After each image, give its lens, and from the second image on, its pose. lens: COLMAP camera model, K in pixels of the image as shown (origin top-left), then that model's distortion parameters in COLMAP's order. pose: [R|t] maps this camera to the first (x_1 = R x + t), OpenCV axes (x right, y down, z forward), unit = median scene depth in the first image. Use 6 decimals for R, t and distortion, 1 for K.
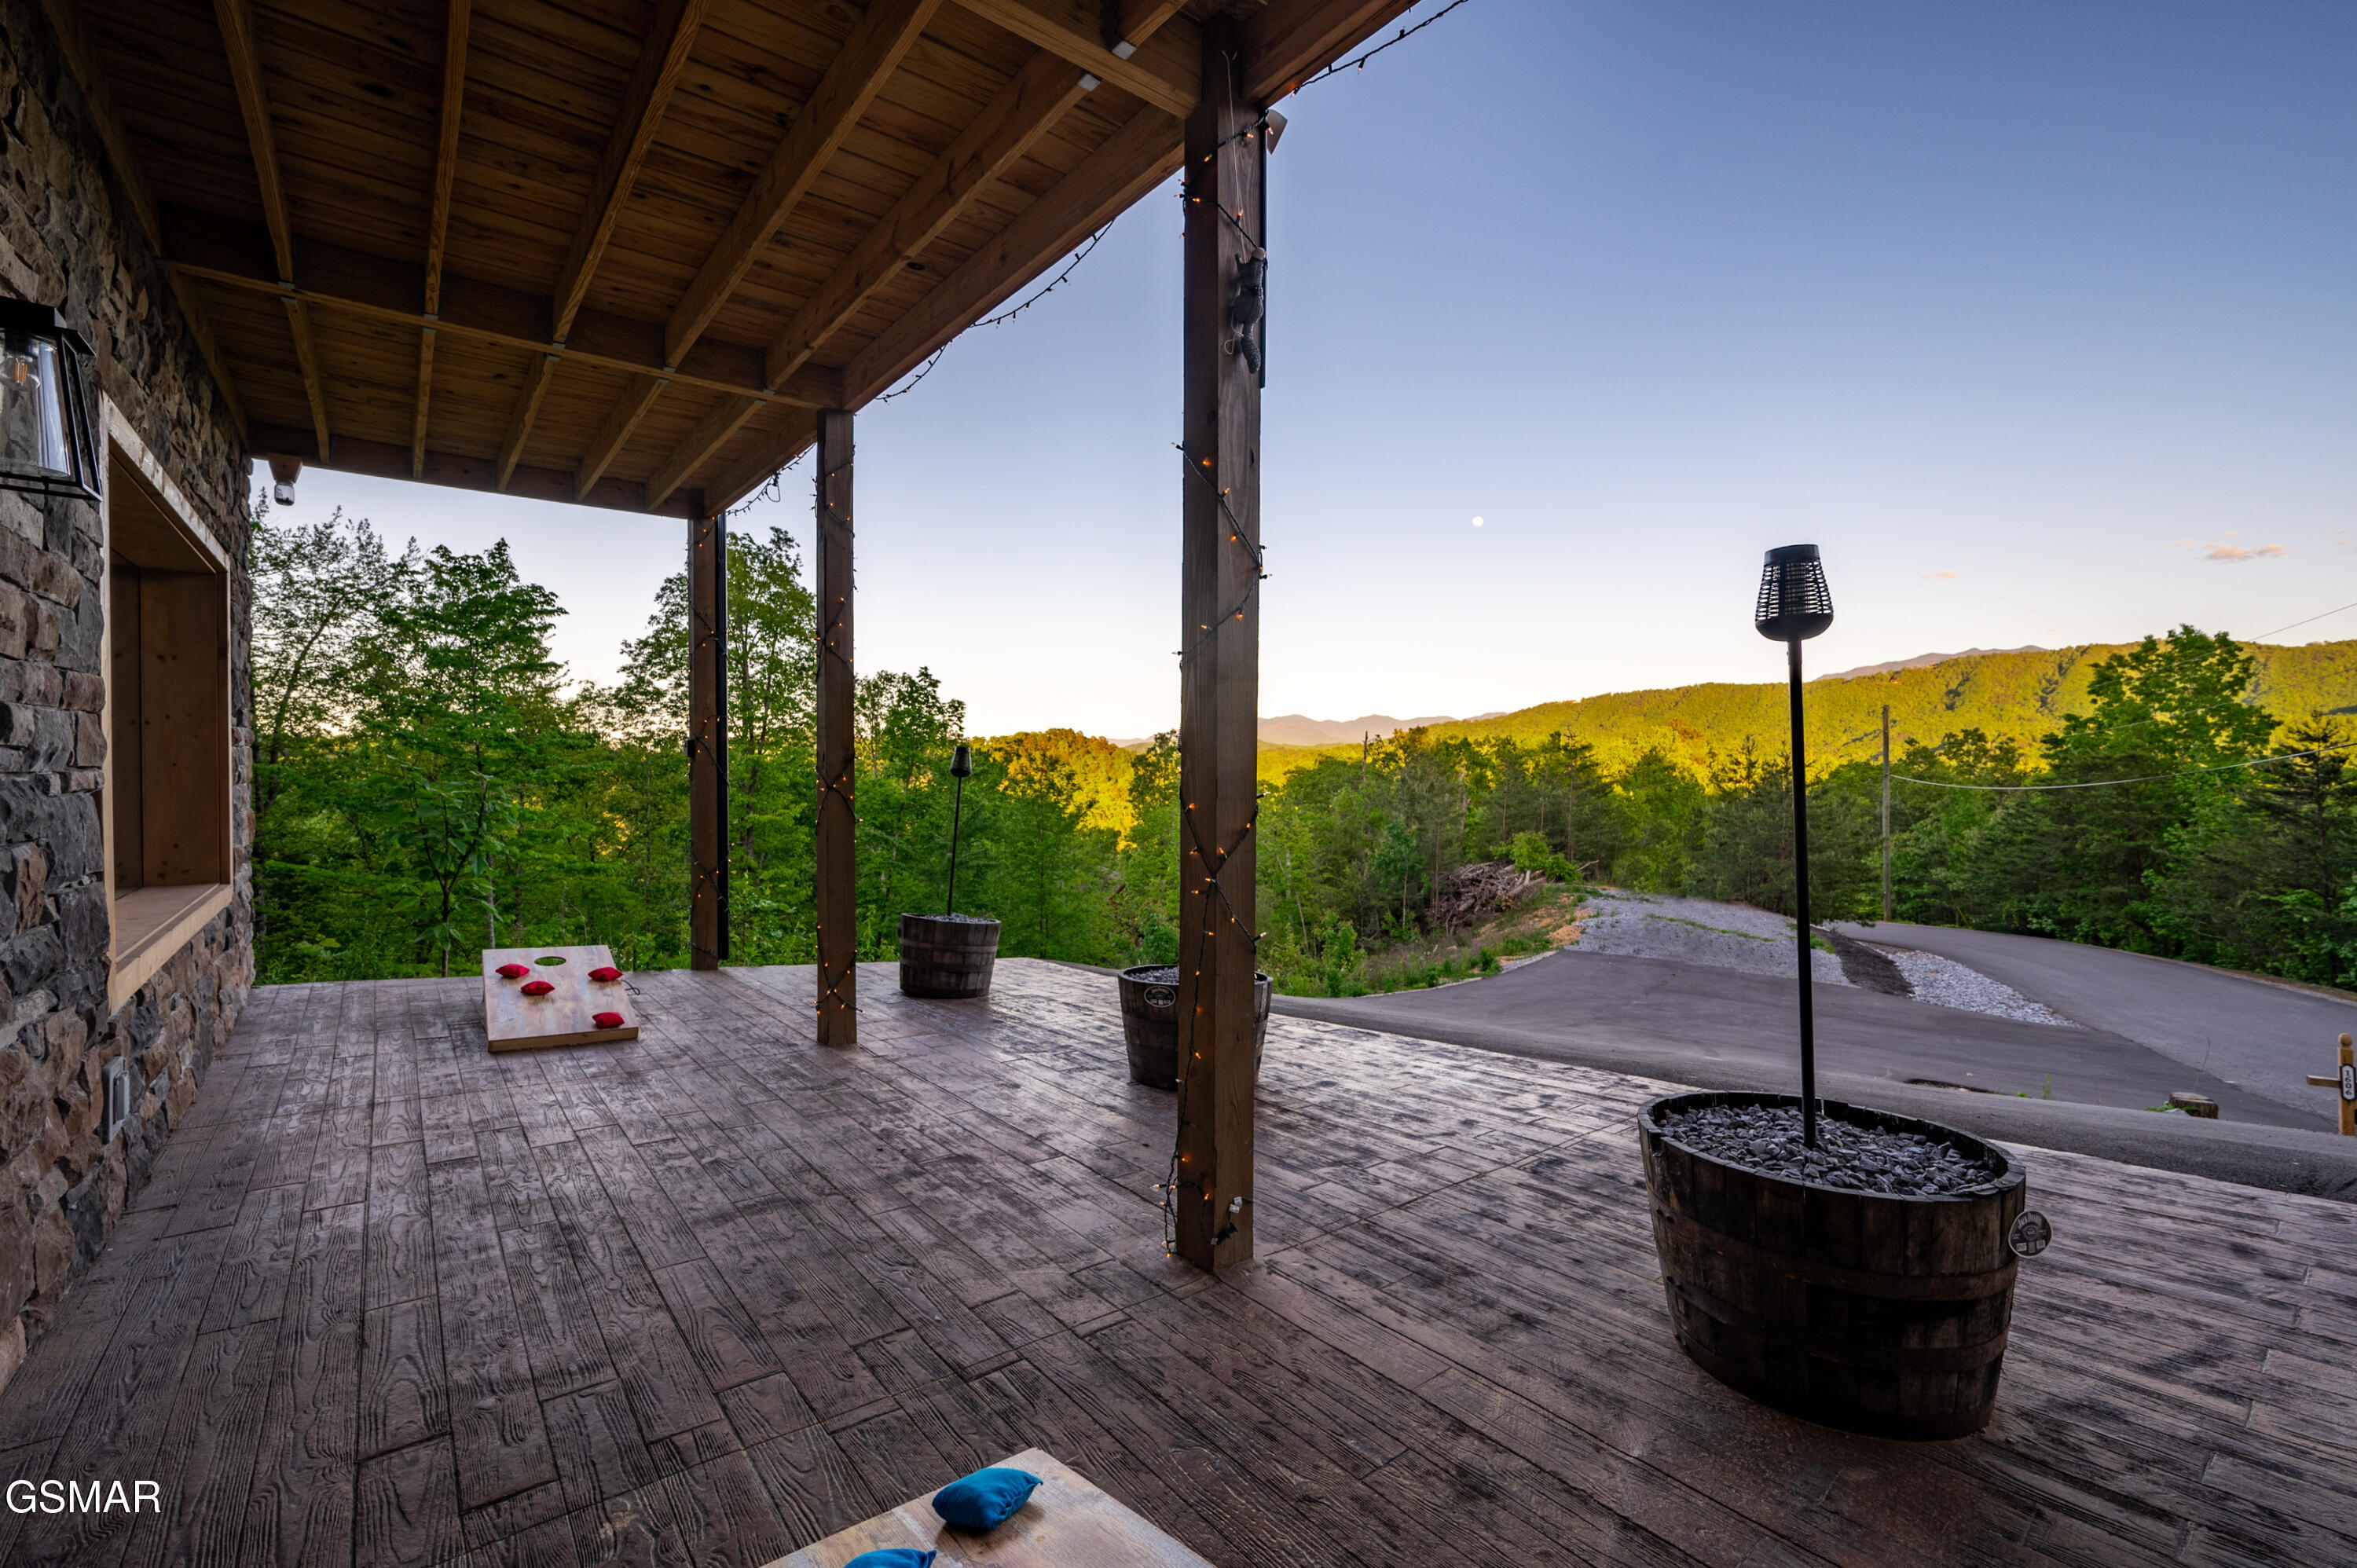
lens RADIAL K [[1006.1, 0, 1171.6], [0, 1006.1, 777.9], [0, 0, 1]] dist [-0.002214, 0.000279]
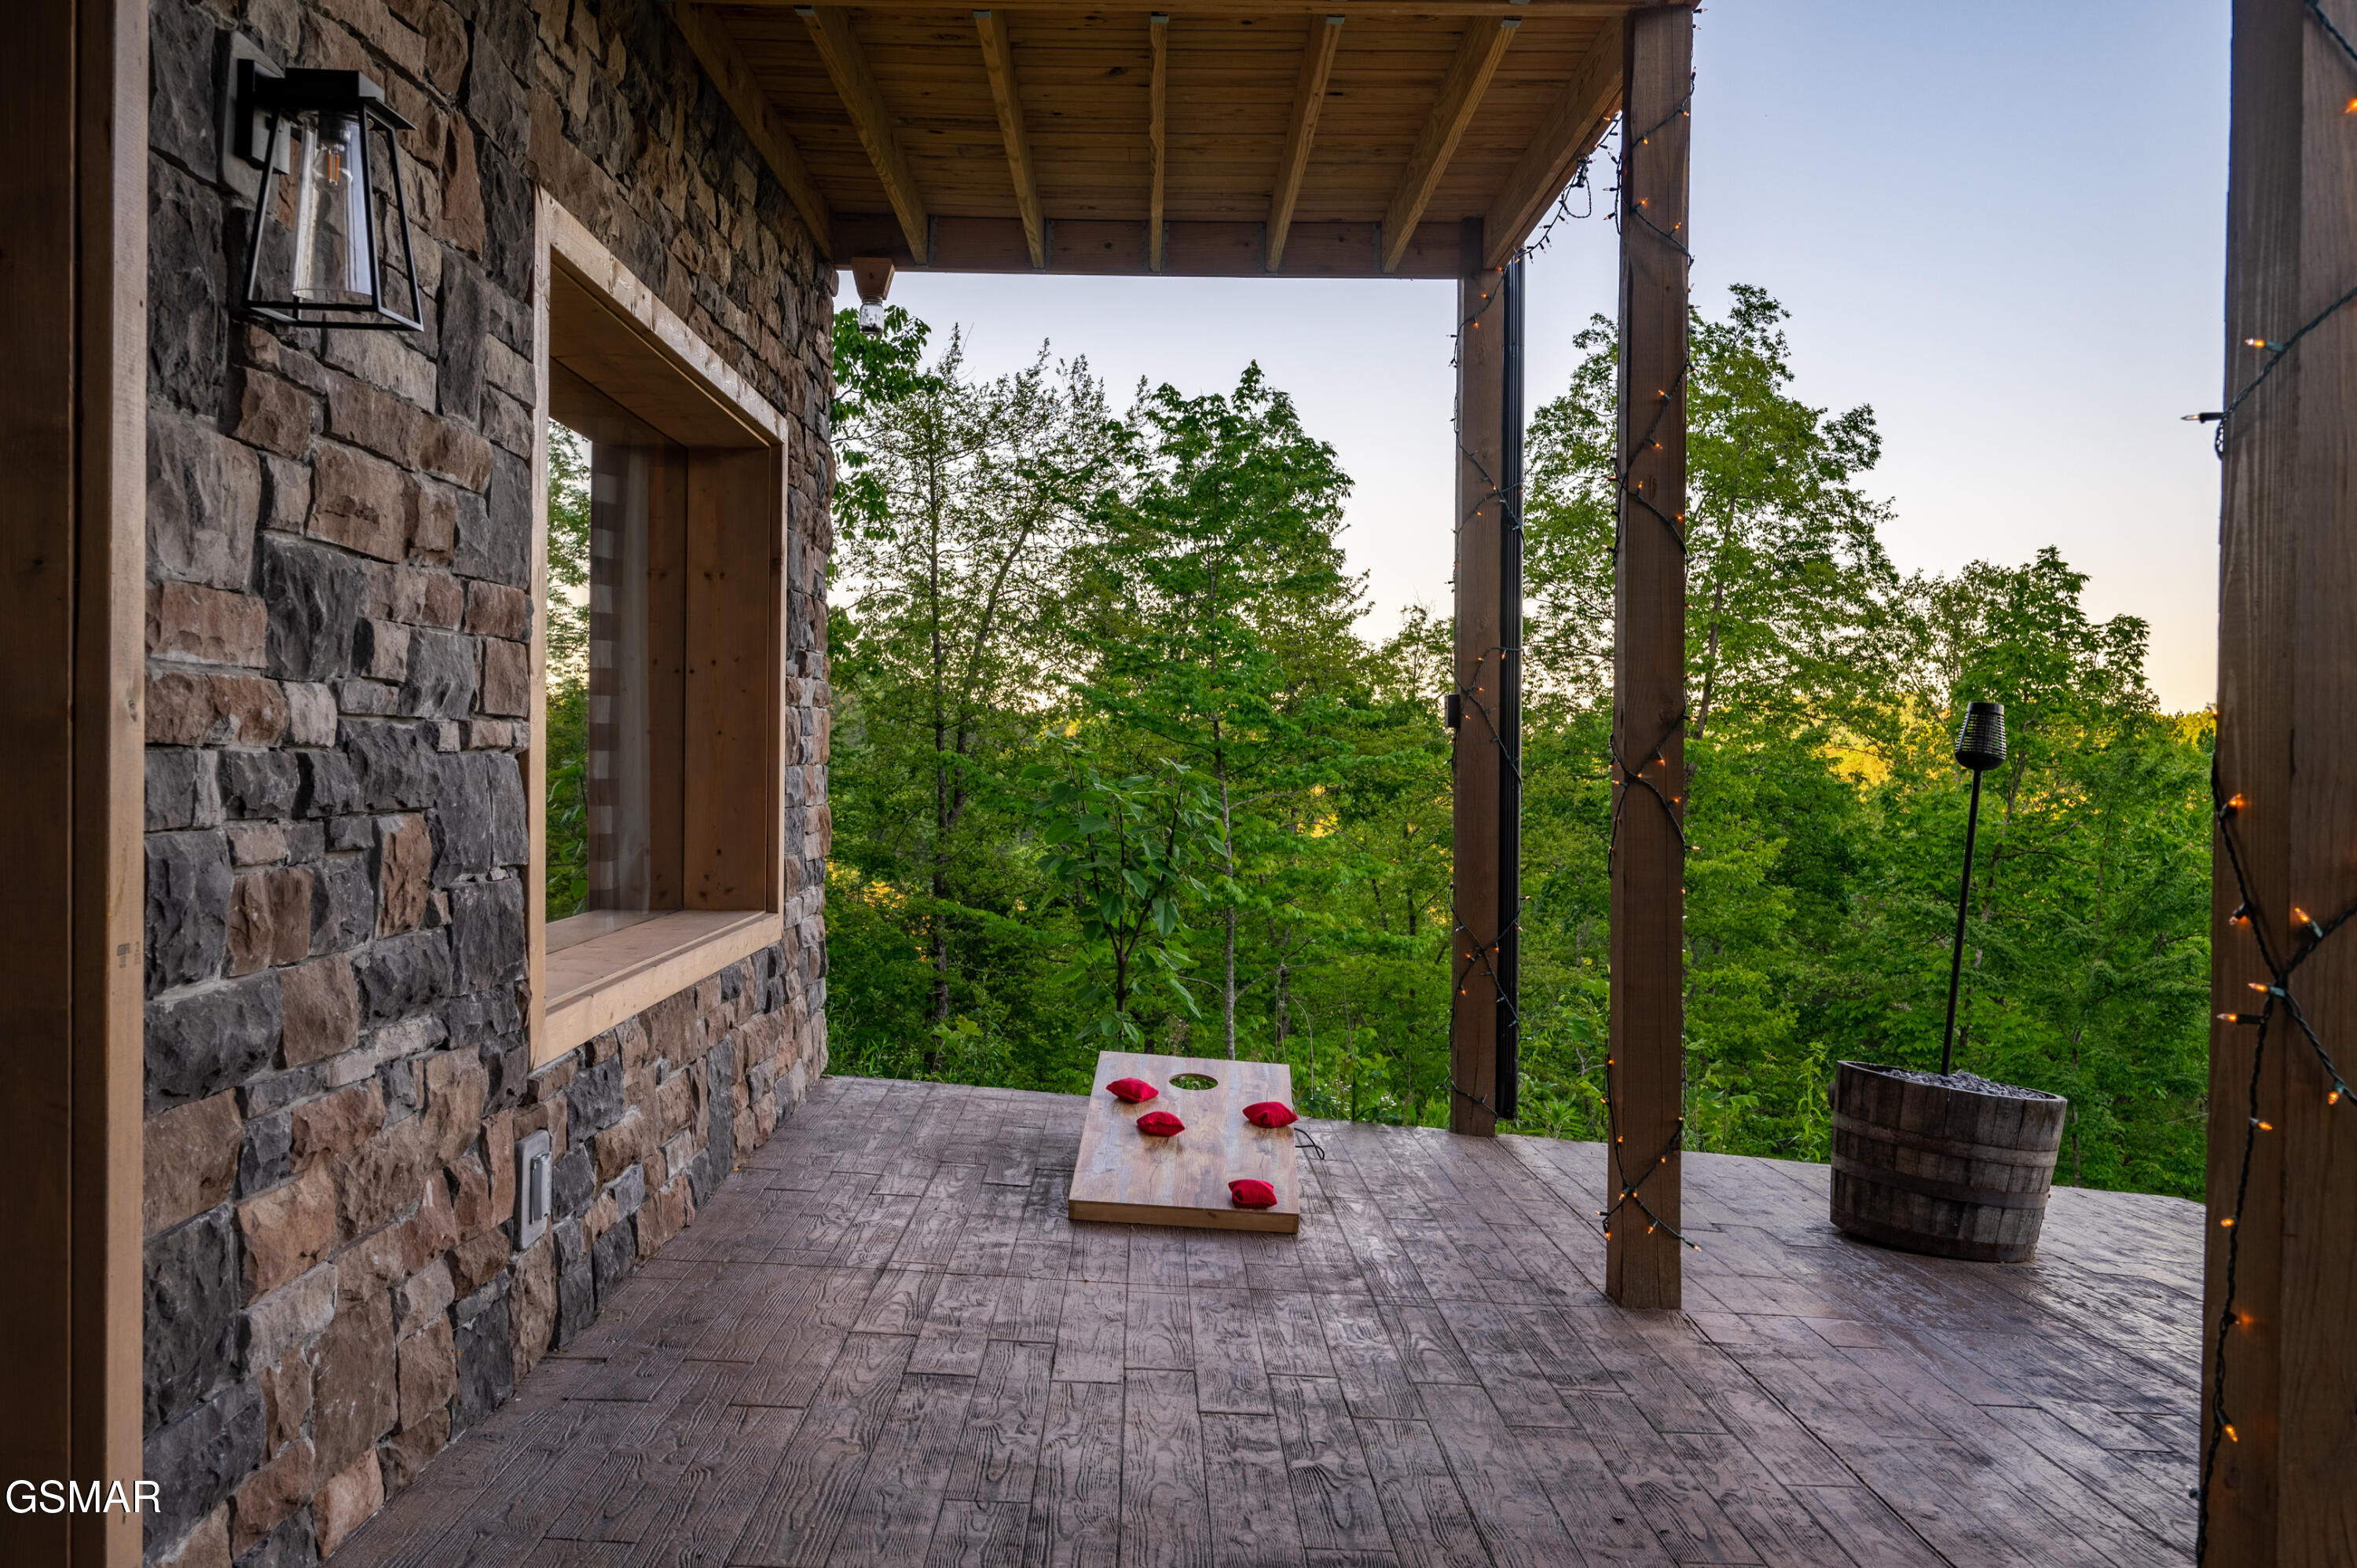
lens RADIAL K [[2100.5, 0, 1180.5], [0, 2100.5, 775.6], [0, 0, 1]] dist [0.000877, -0.005559]
pose [[0.797302, 0.009704, -0.603503, 0.105853], [-0.014927, 0.999882, -0.003642, 0.015321], [0.603396, 0.011913, 0.797353, 0.050863]]
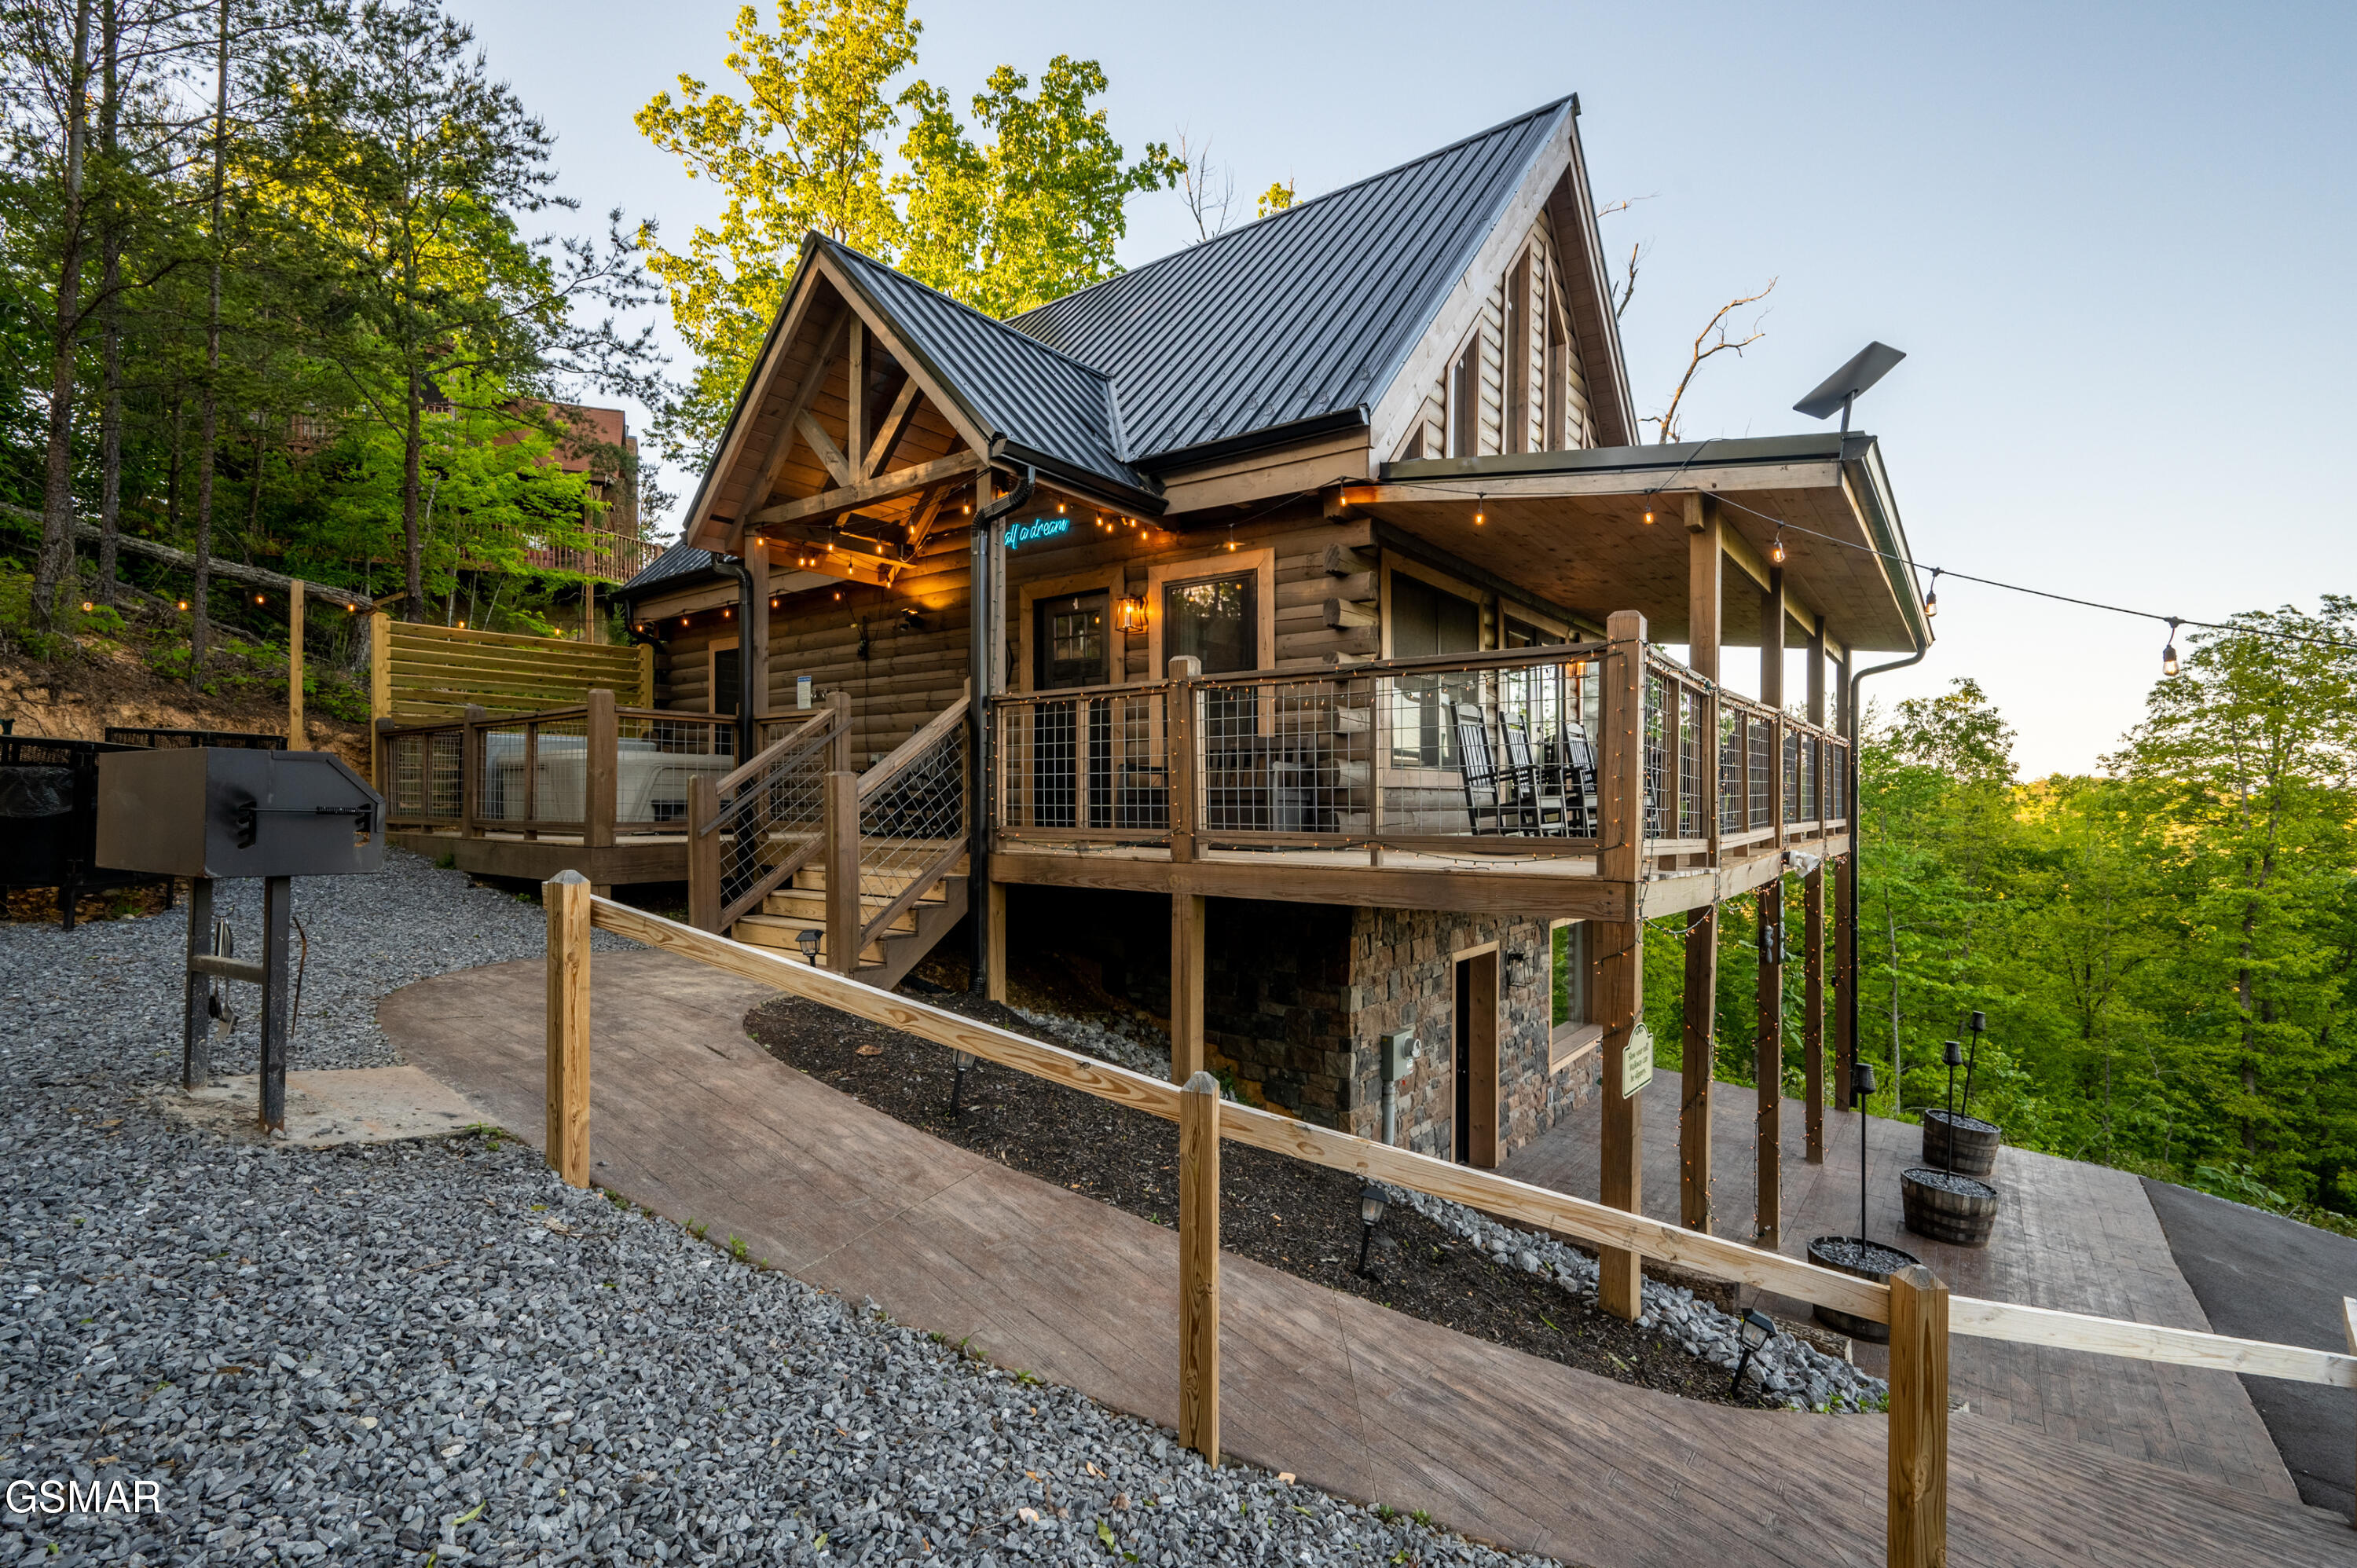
lens RADIAL K [[1054.7, 0, 1162.2], [0, 1054.7, 796.1], [0, 0, 1]] dist [0.001120, 0.000620]
pose [[0.248903, -0.007801, -0.968497, 1.454294], [-0.018768, 0.999741, -0.012876, -0.437961], [0.968347, 0.021381, 0.248692, -0.865522]]
